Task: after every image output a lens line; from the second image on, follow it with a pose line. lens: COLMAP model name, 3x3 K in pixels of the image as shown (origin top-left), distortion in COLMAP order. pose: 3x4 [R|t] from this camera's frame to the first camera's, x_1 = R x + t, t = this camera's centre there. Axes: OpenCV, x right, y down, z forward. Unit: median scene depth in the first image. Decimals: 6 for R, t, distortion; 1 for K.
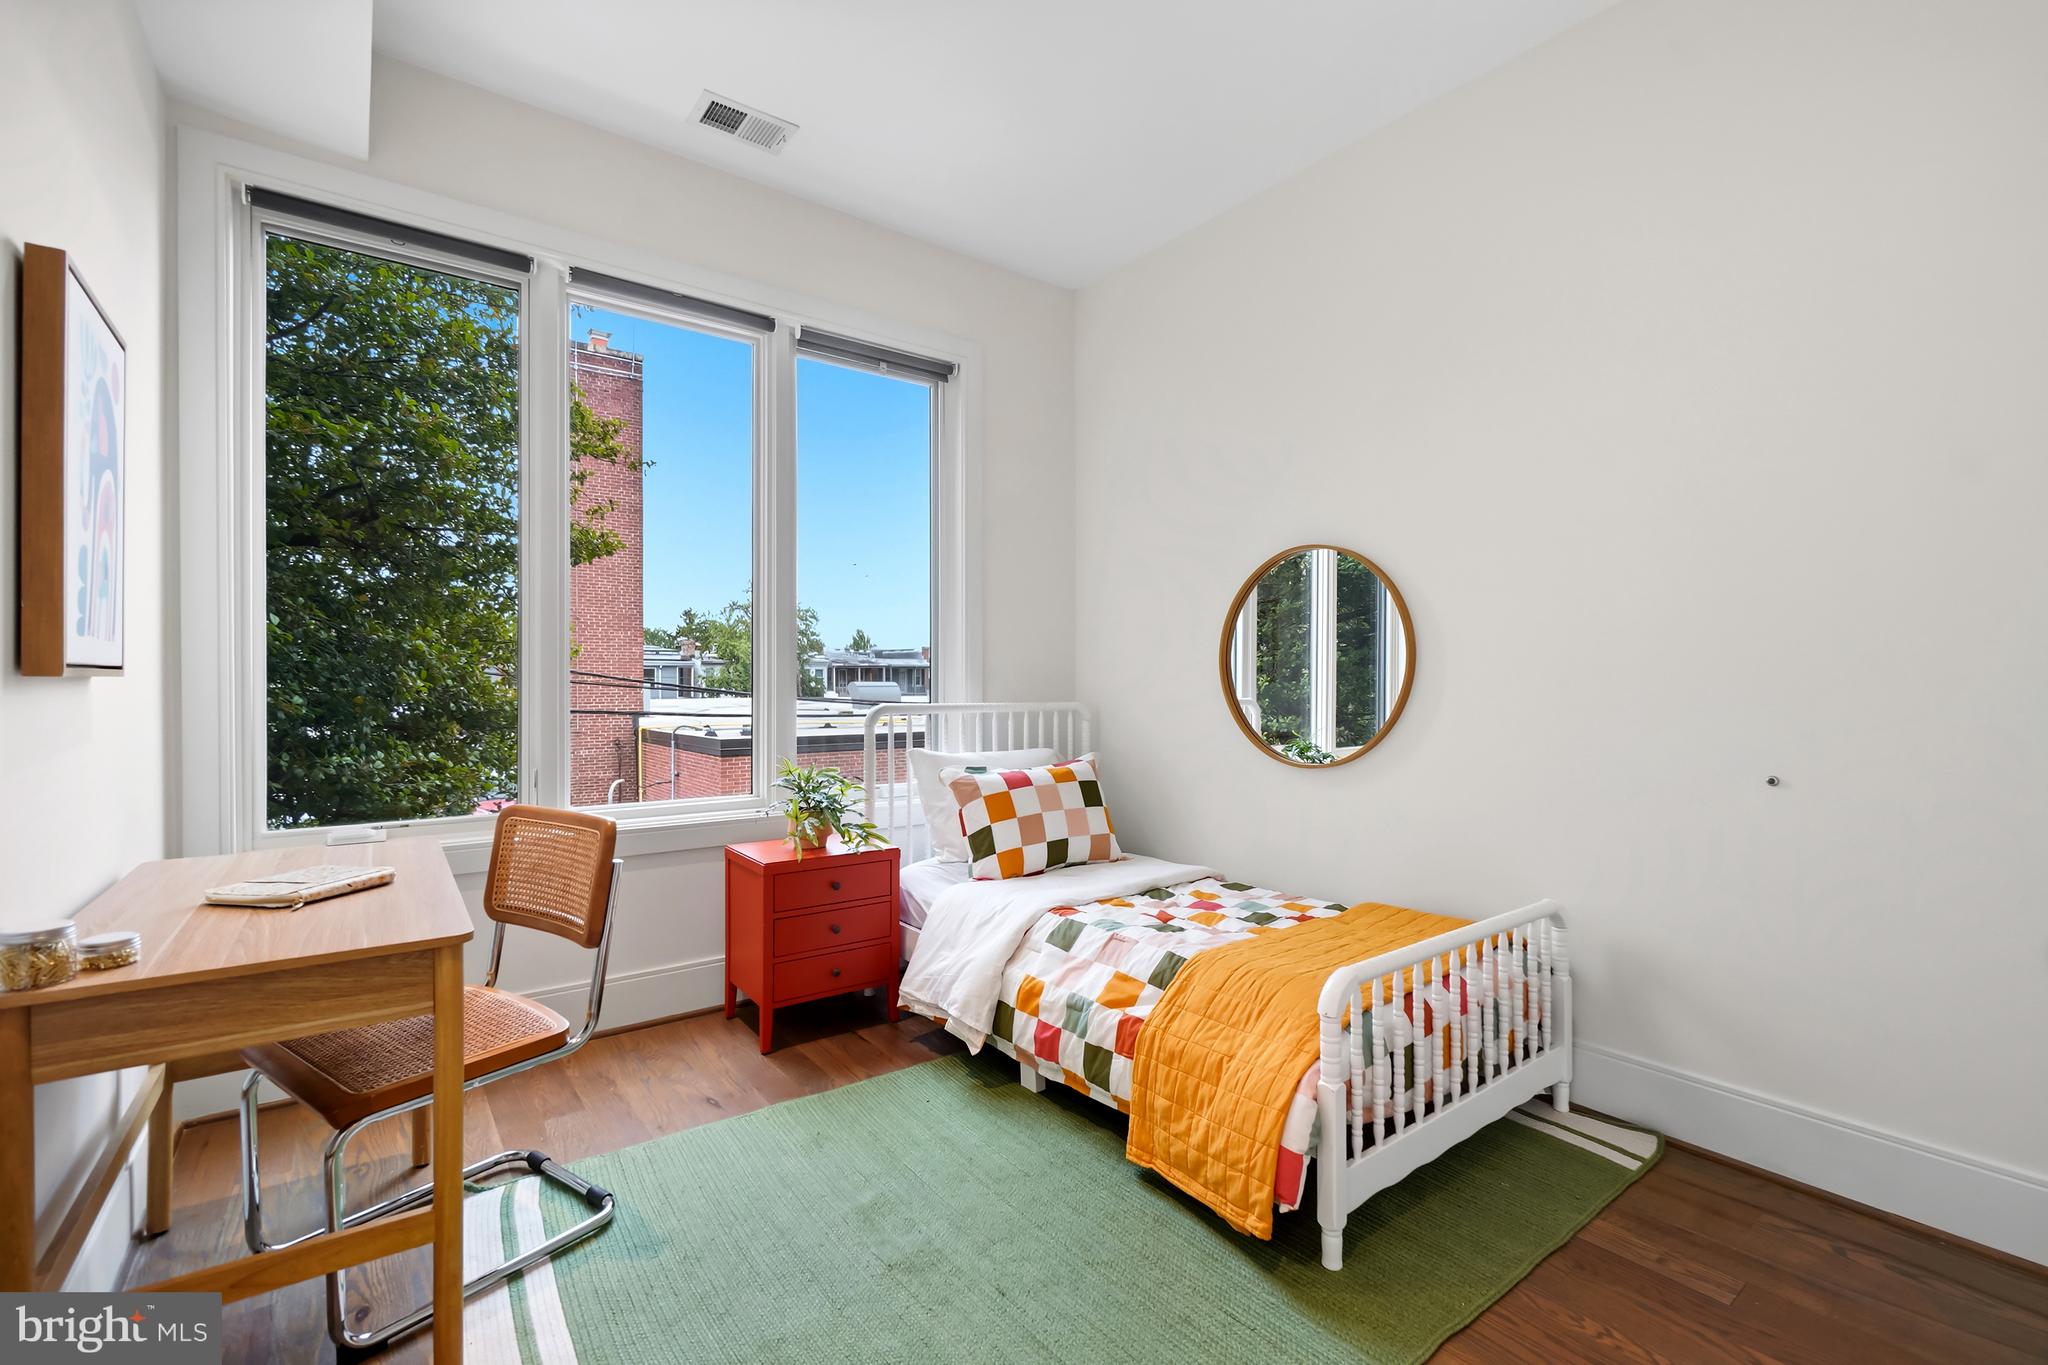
lens RADIAL K [[904.0, 0, 1041.3], [0, 904.0, 711.9], [0, 0, 1]] dist [-0.002106, -0.000841]
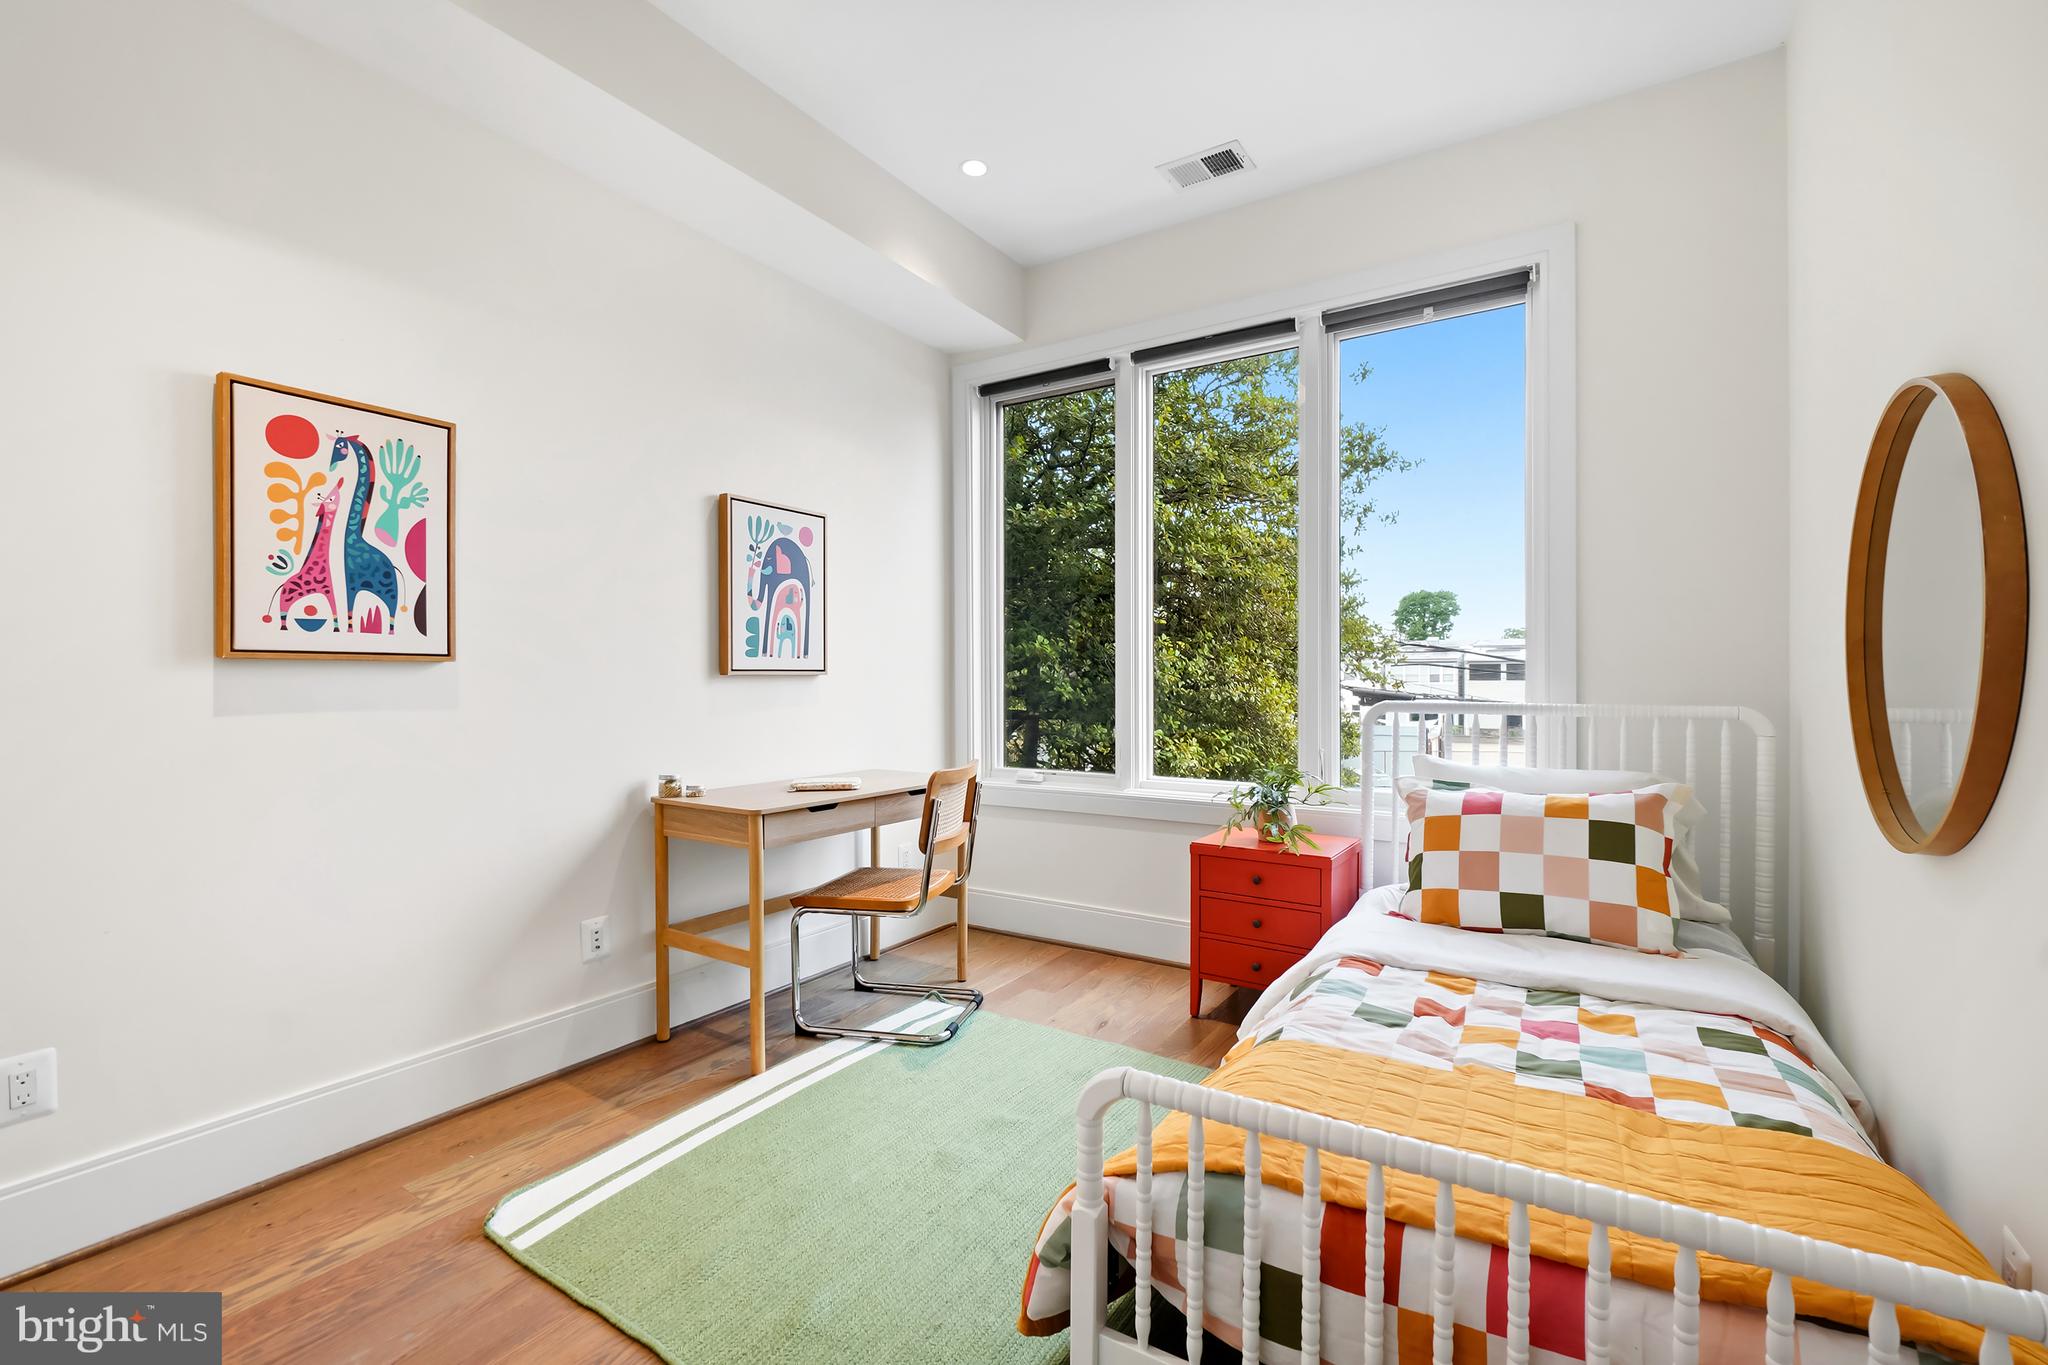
lens RADIAL K [[904.0, 0, 1041.3], [0, 904.0, 711.9], [0, 0, 1]] dist [-0.002106, -0.000841]
pose [[0.332647, 0.032296, -0.942498, 0.627050], [-0.029223, 0.999286, 0.023928, -0.010530], [0.942599, 0.019583, 0.333353, 0.437788]]
